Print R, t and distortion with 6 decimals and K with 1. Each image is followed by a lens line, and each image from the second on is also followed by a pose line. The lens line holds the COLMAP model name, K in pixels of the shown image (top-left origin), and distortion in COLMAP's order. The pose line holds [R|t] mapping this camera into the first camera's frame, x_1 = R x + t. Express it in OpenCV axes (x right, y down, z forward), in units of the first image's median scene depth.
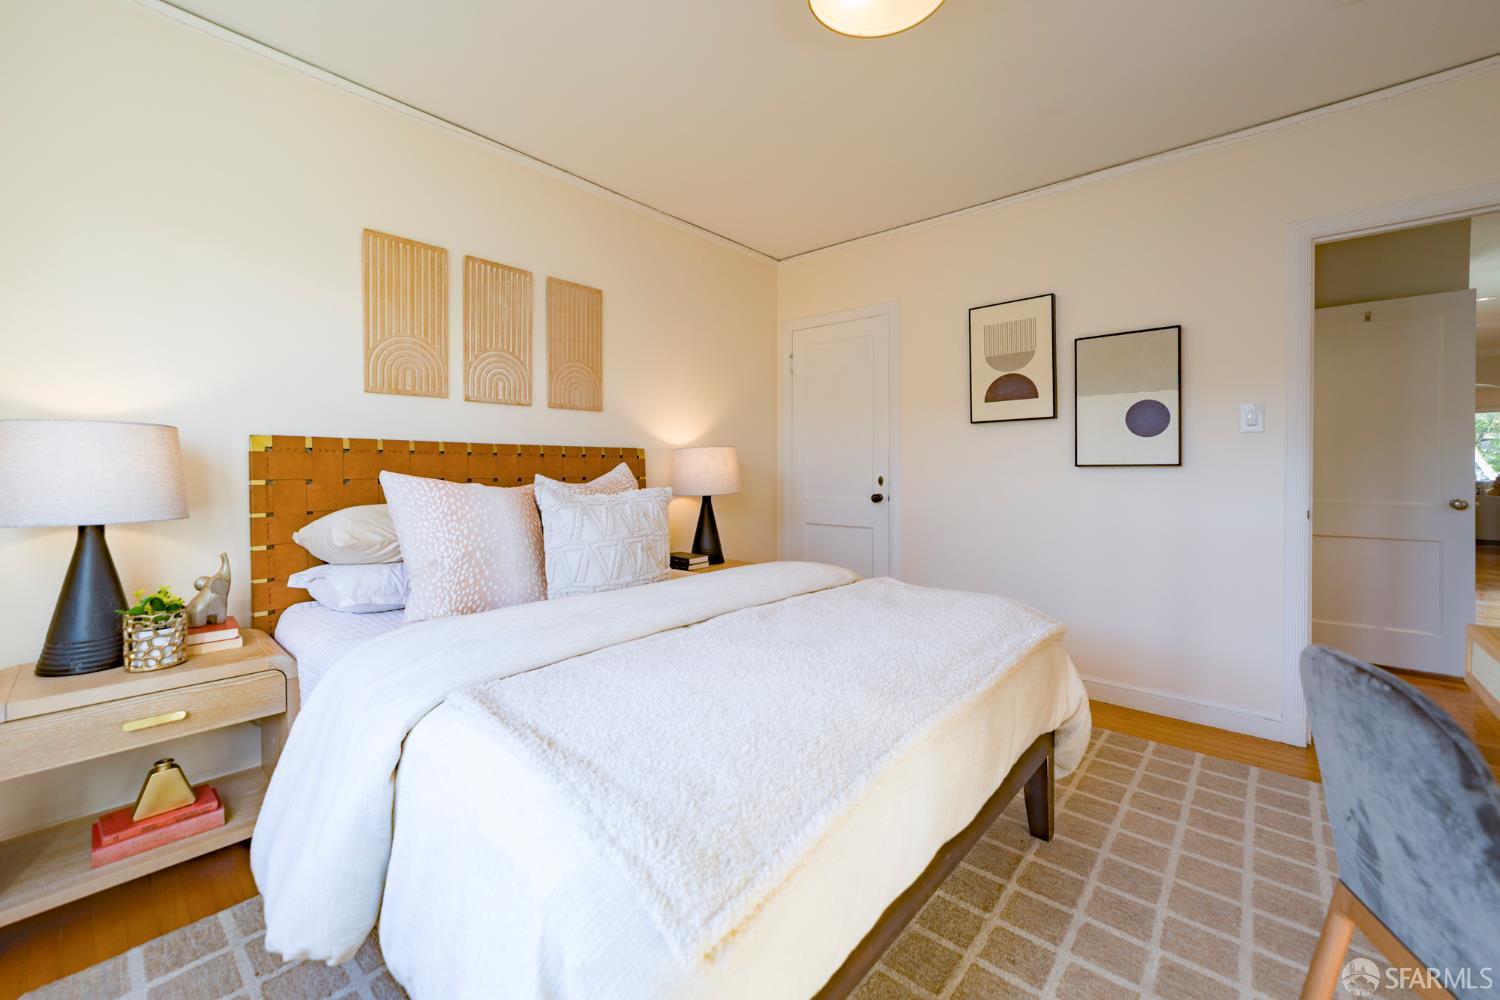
lens RADIAL K [[584.0, 0, 751.0], [0, 584.0, 502.3], [0, 0, 1]] dist [0.001641, 0.000329]
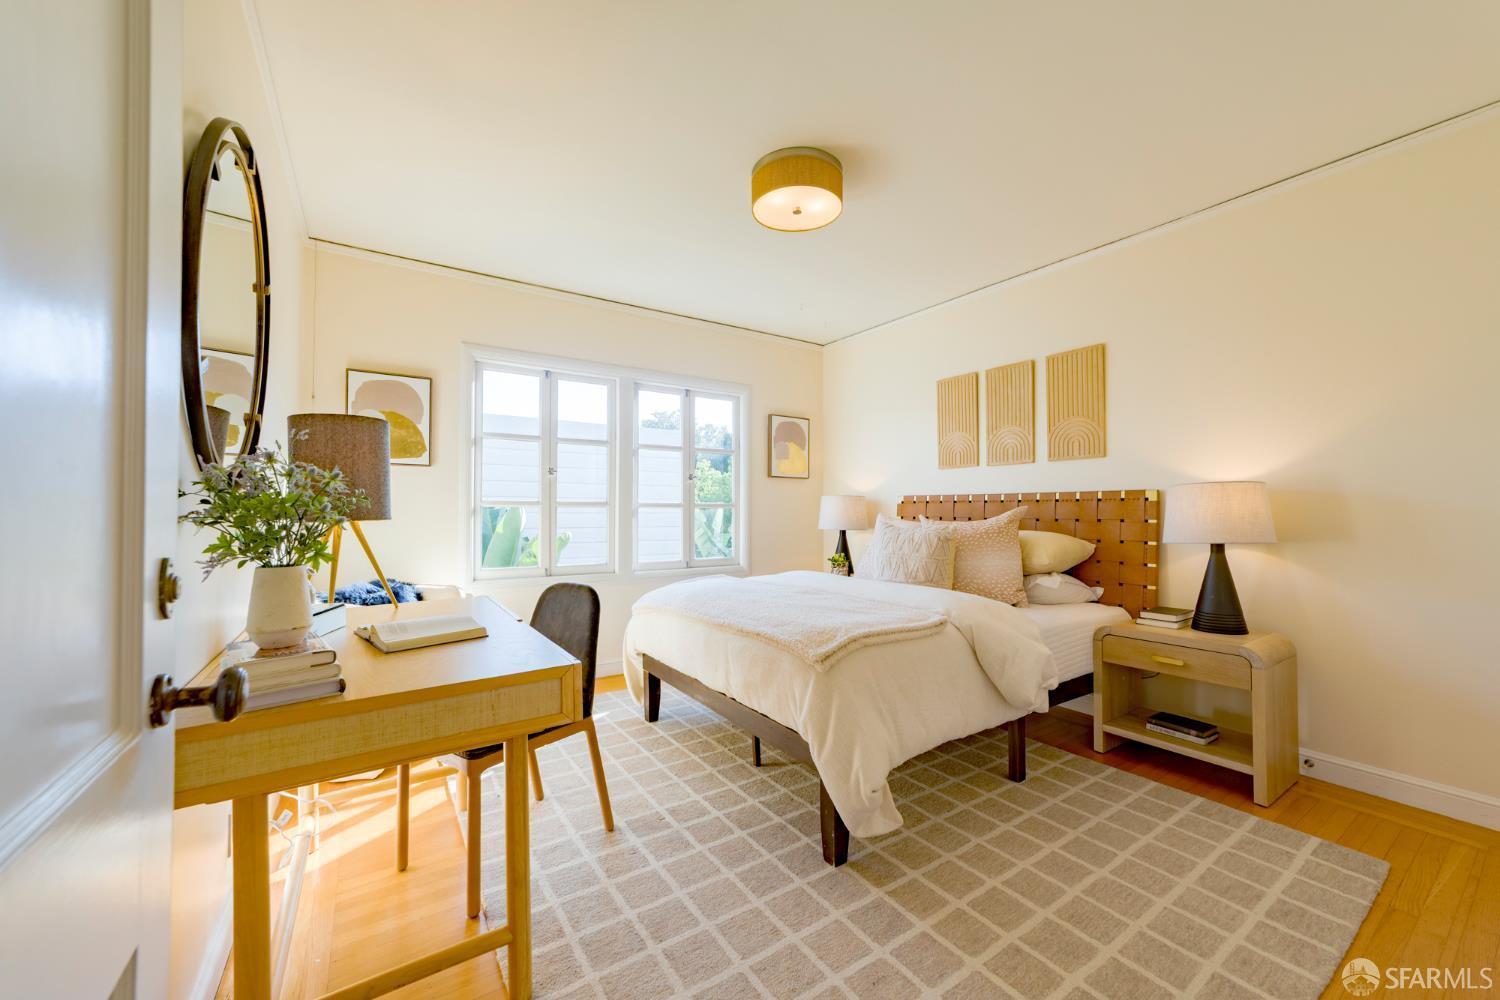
lens RADIAL K [[584.0, 0, 751.0], [0, 584.0, 502.3], [0, 0, 1]] dist [0.001641, 0.000329]
pose [[-0.248058, -0.023091, -0.968470, 1.029945], [-0.075314, 0.997150, -0.004484, -0.020208], [0.965813, 0.071827, -0.249090, 0.720922]]
